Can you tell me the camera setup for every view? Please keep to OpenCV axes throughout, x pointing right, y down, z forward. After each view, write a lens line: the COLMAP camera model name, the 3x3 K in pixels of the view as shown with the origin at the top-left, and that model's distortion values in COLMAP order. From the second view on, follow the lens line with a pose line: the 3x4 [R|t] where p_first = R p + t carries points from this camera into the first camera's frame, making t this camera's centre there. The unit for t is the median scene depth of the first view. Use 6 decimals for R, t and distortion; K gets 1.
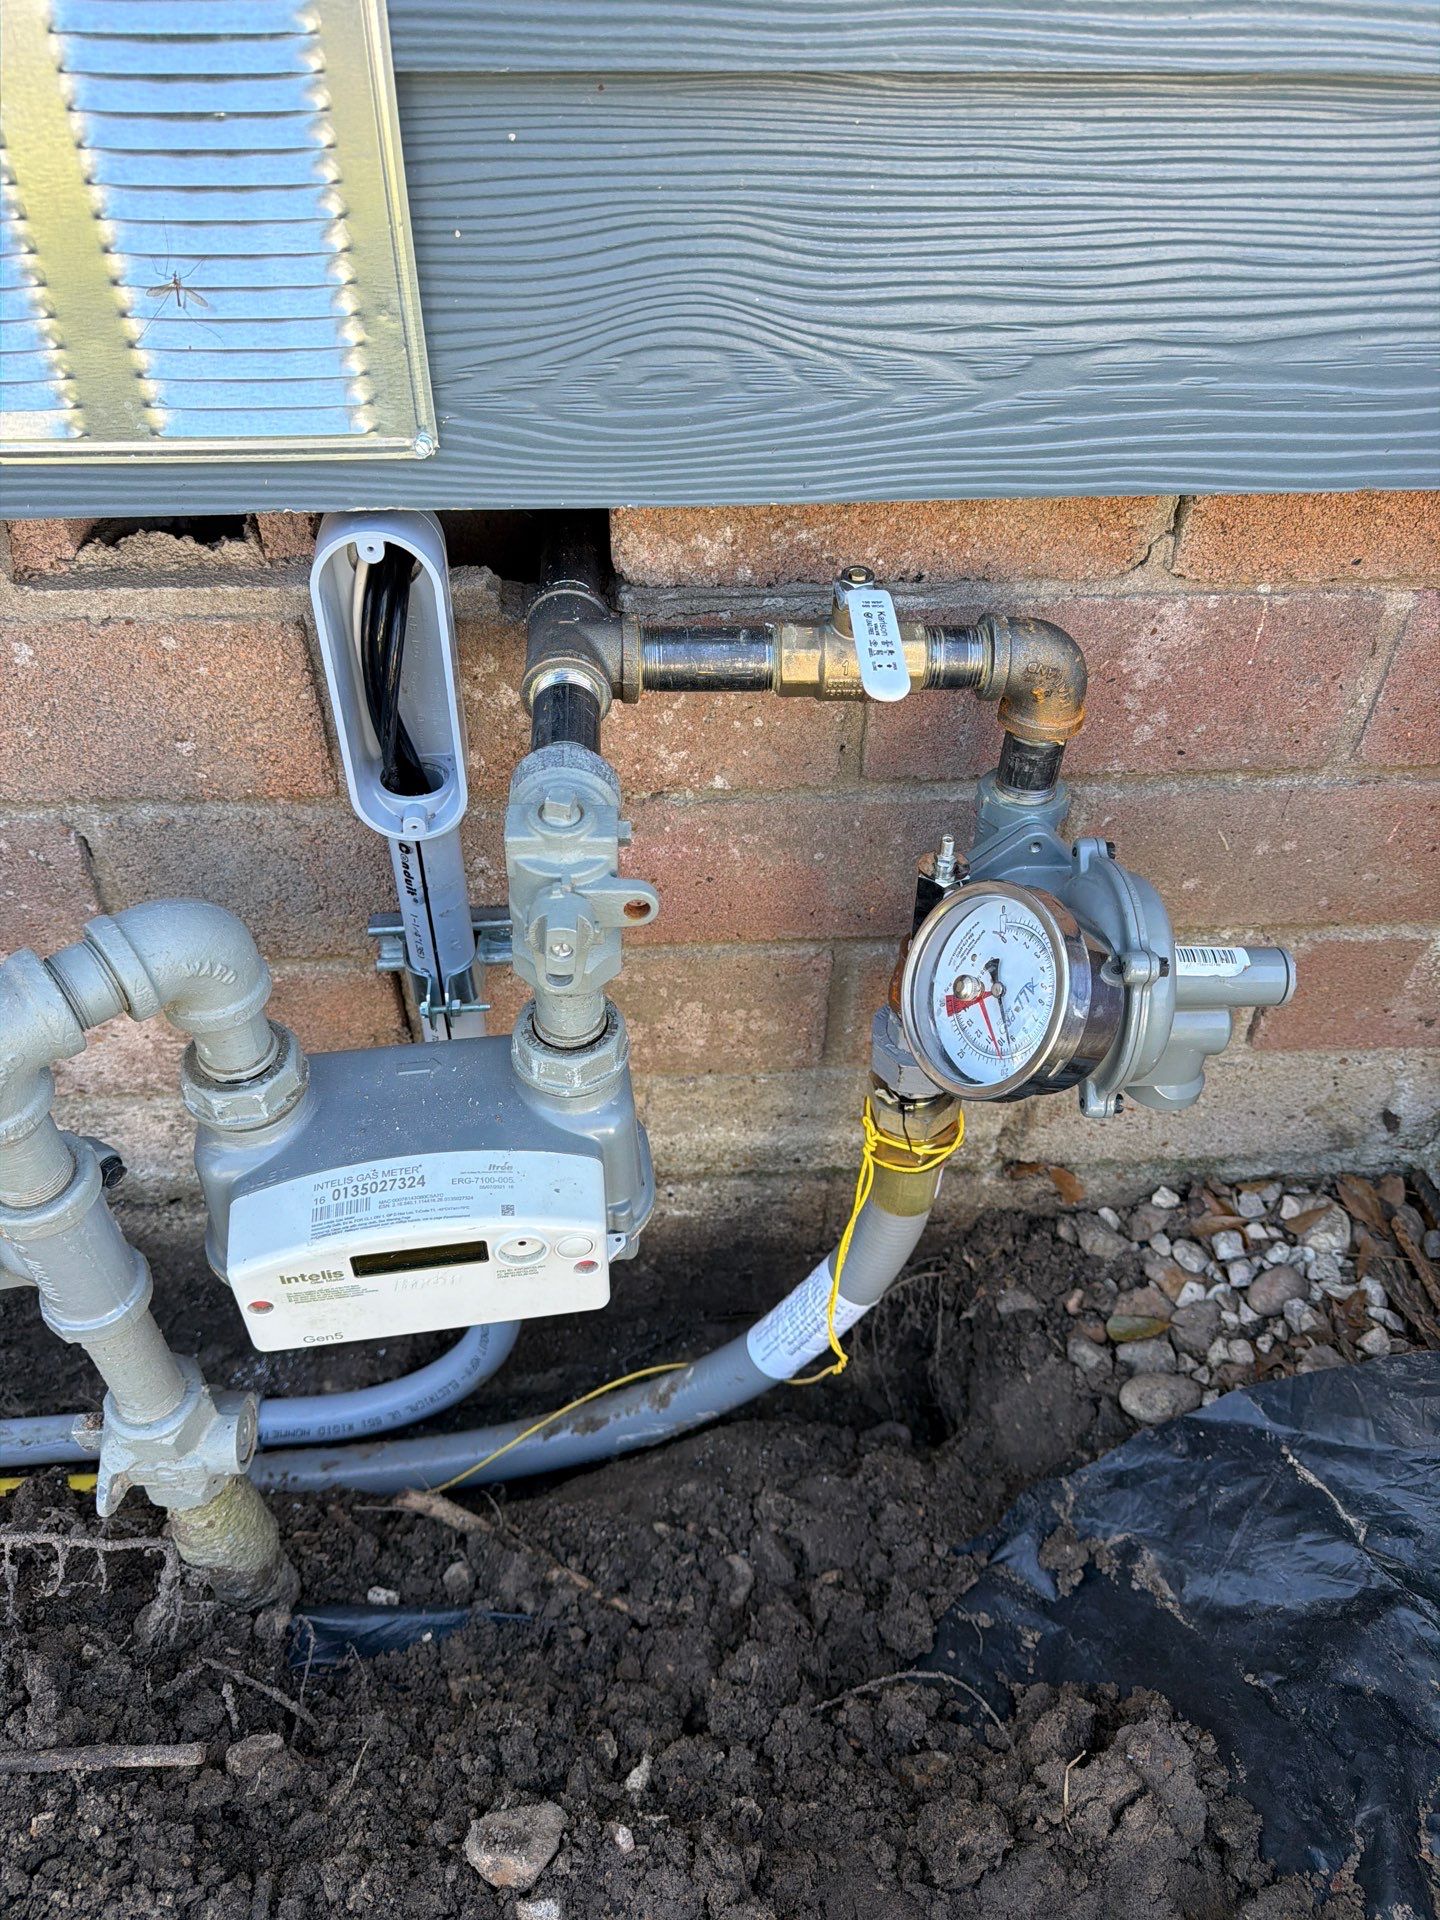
lens RADIAL K [[1352.7, 0, 714.6], [0, 1352.7, 949.5], [0, 0, 1]] dist [0.064701, -0.081615]
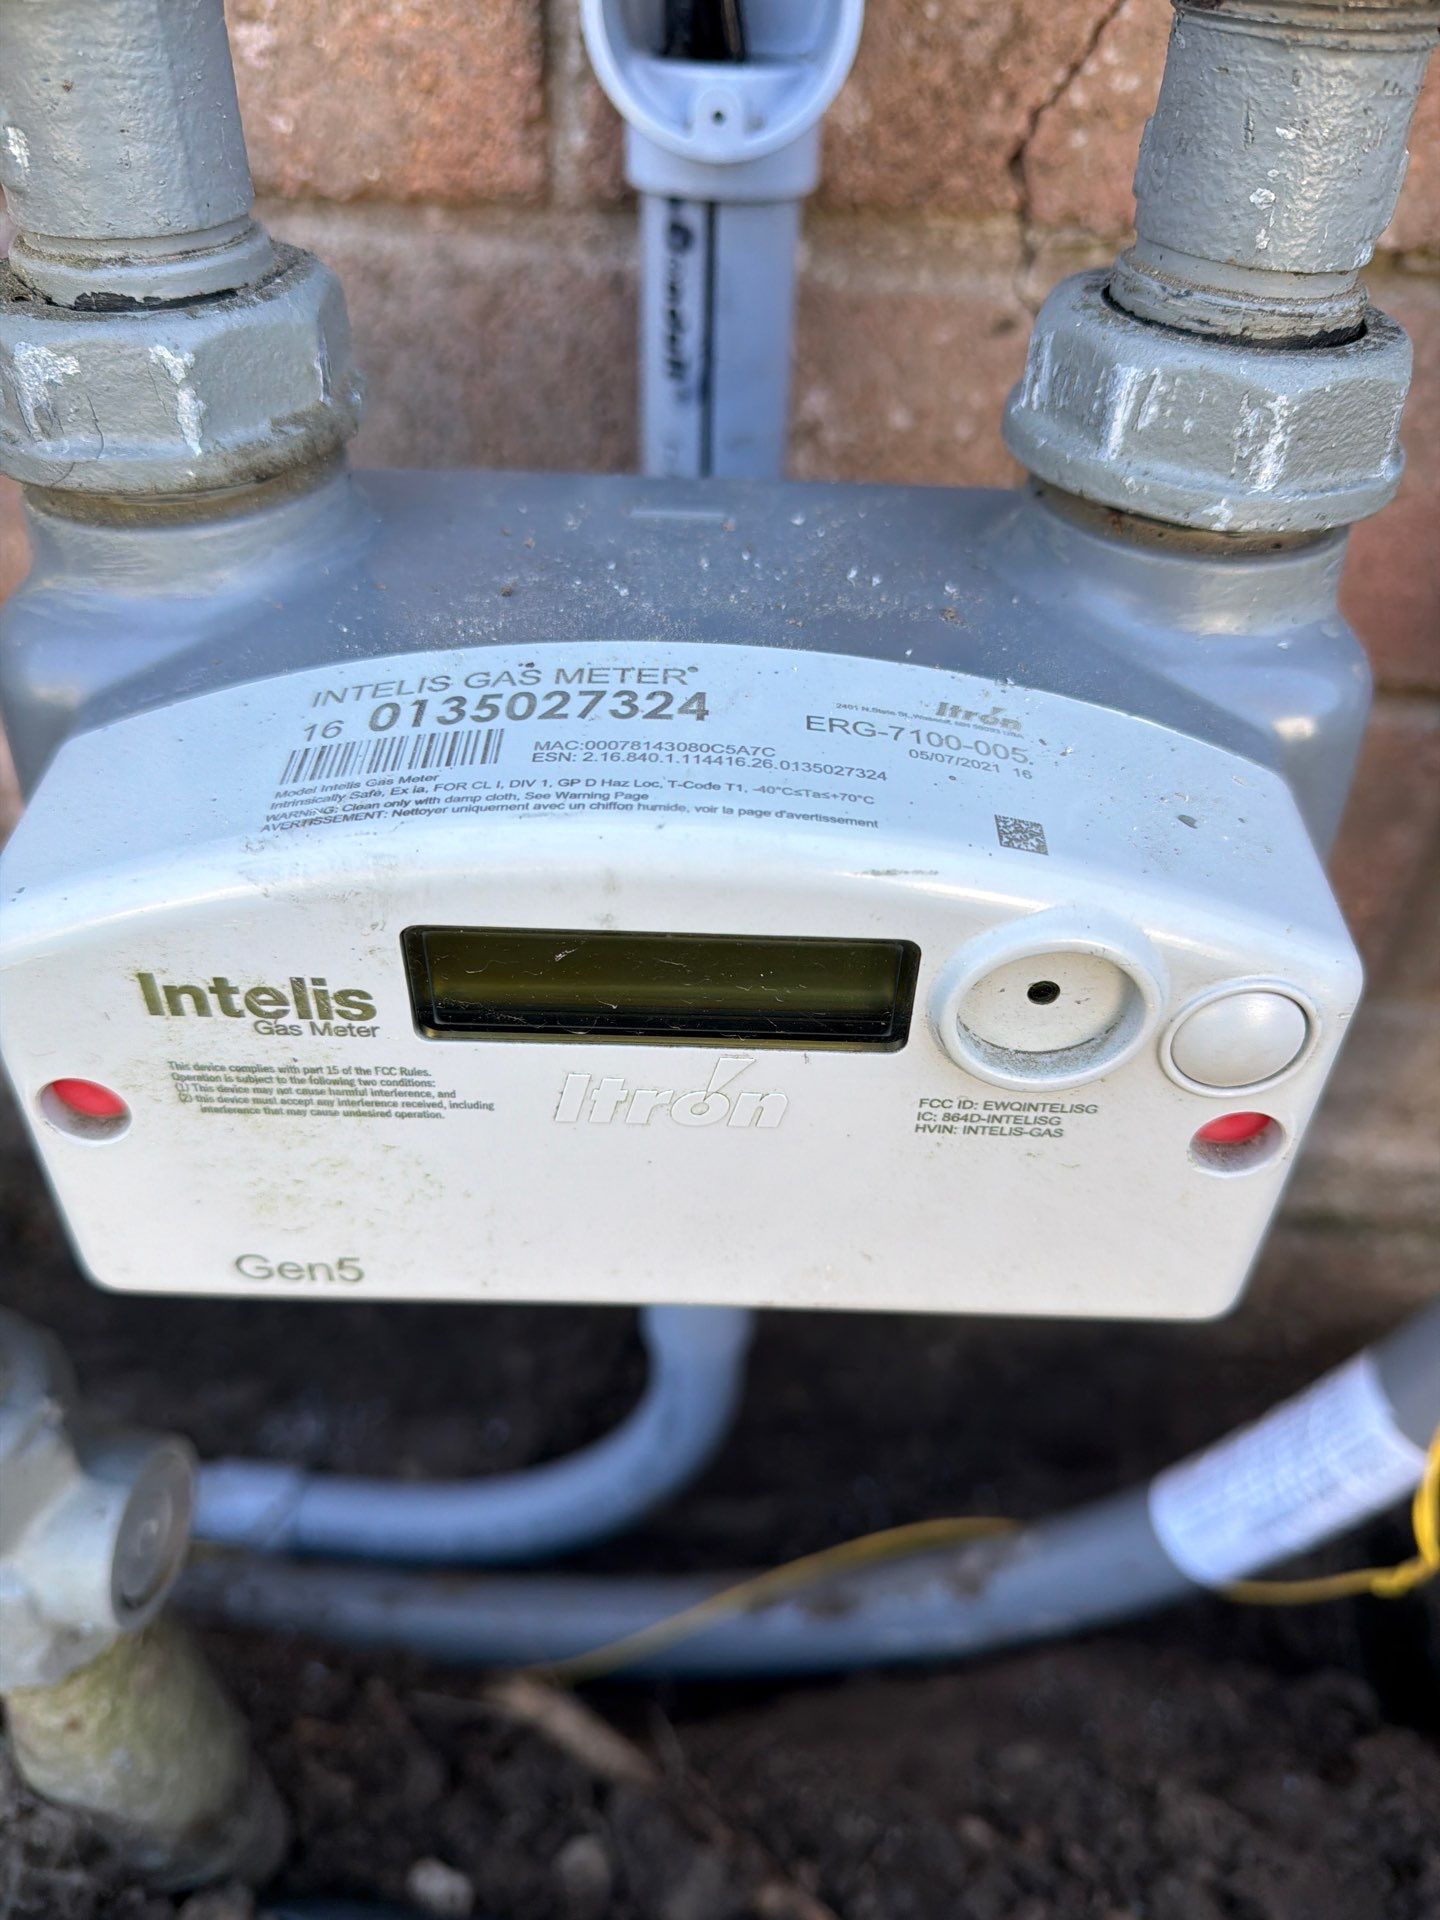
lens RADIAL K [[1417.3, 0, 729.1], [0, 1417.3, 985.9], [0, 0, 1]] dist [-0.033360, -0.010917]
pose [[0.987061, 0.107906, -0.118600, -0.137345], [-0.115022, 0.991846, -0.054870, 0.191847], [0.111712, 0.067802, 0.991425, 0.586269]]
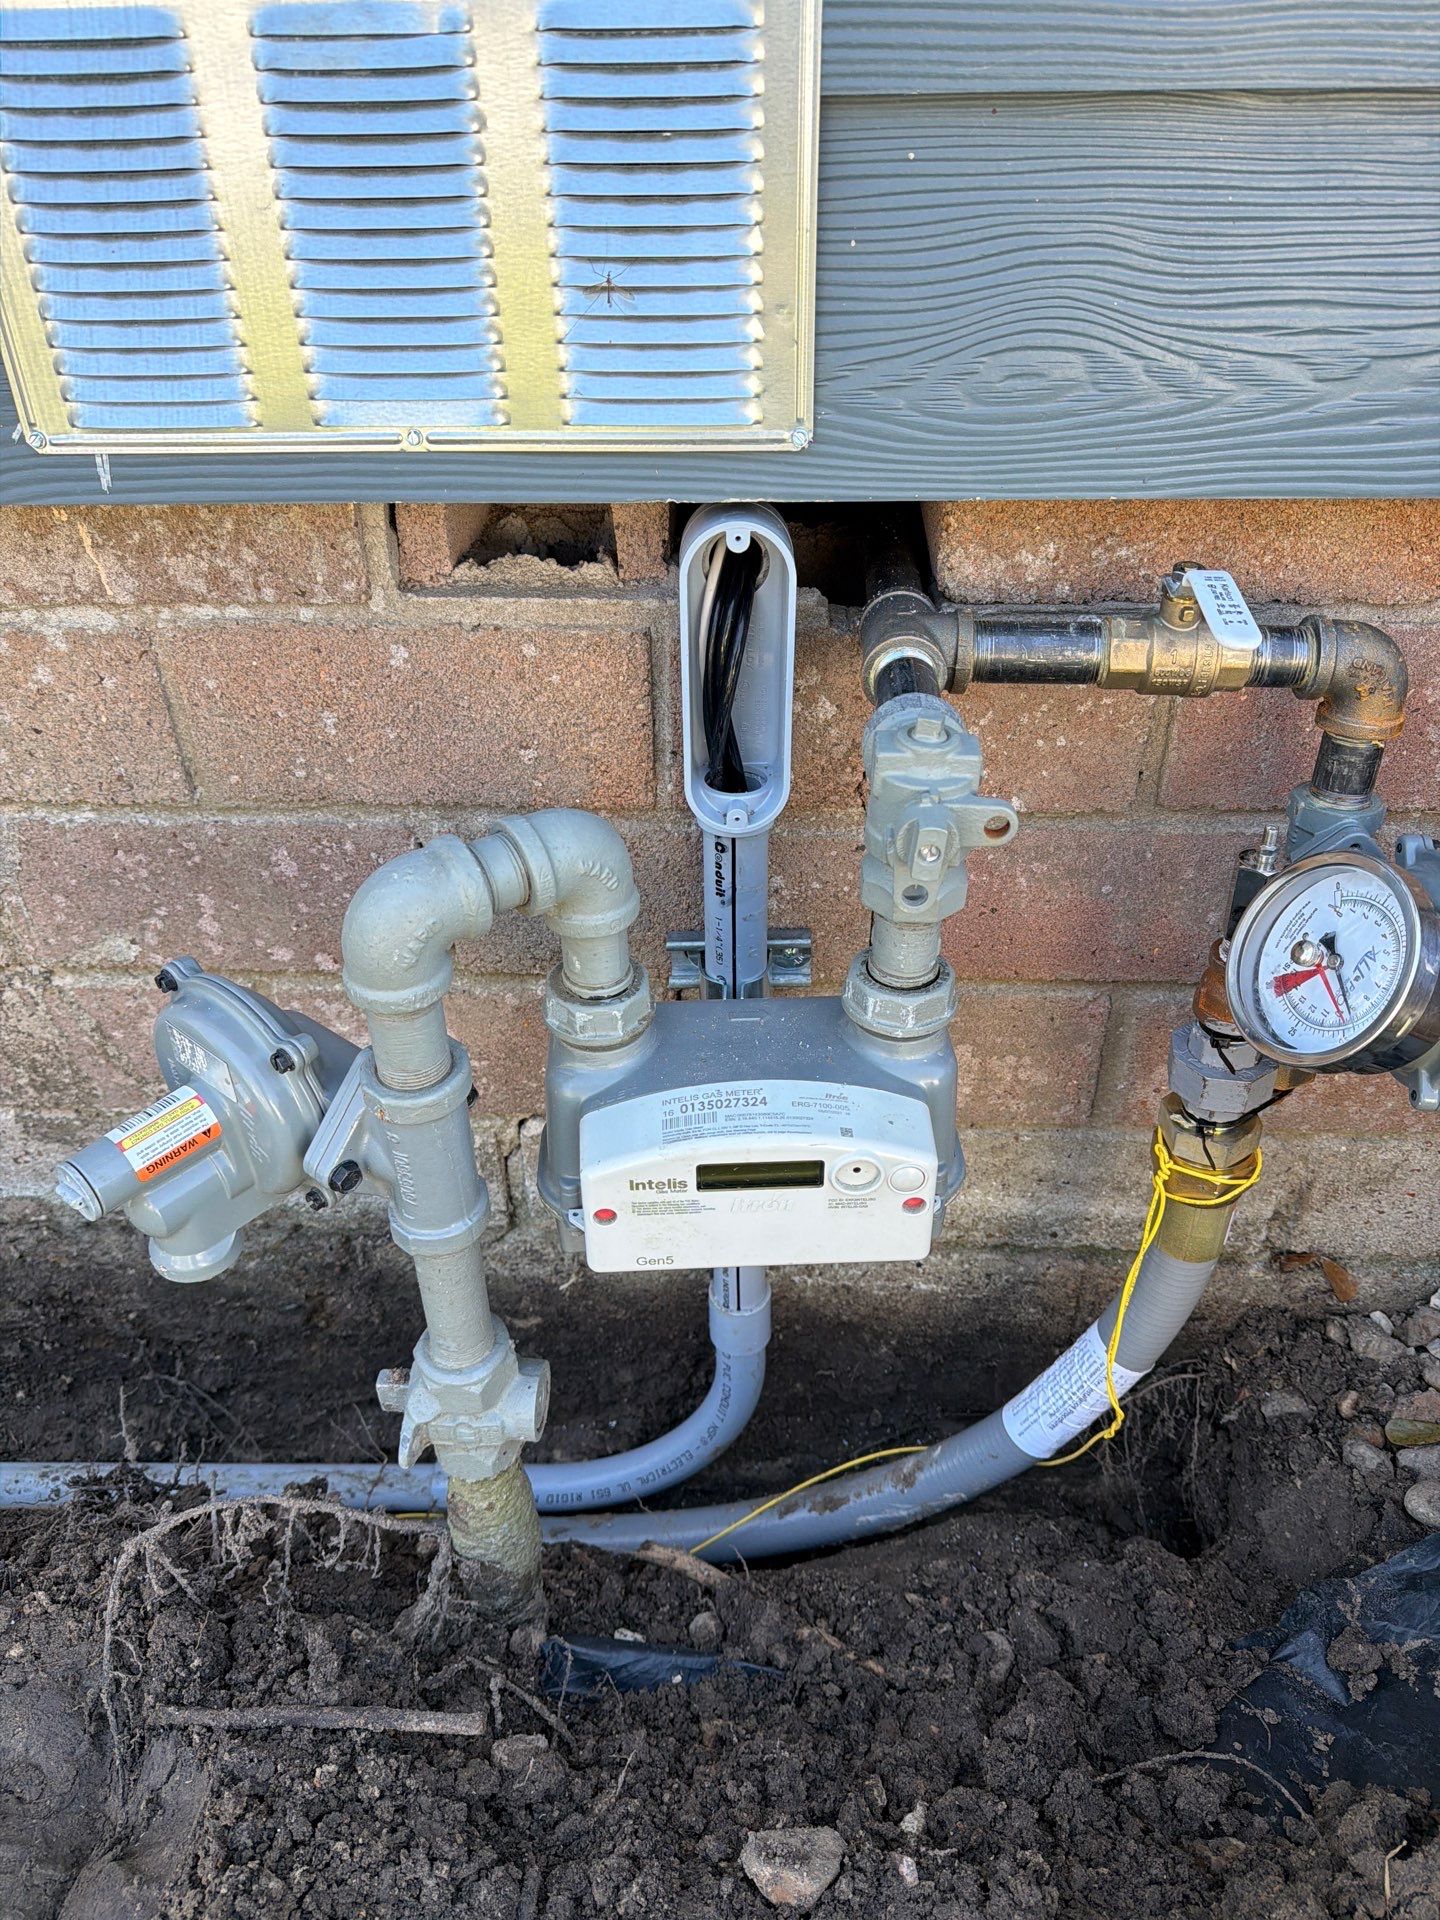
lens RADIAL K [[1352.7, 0, 733.0], [0, 1352.7, 978.0], [0, 0, 1]] dist [0.064701, -0.081615]
pose [[0.994124, 0.036813, -0.101800, -0.110658], [-0.051125, 0.988578, -0.141772, 0.180564], [0.095418, 0.146144, 0.984651, -0.025959]]
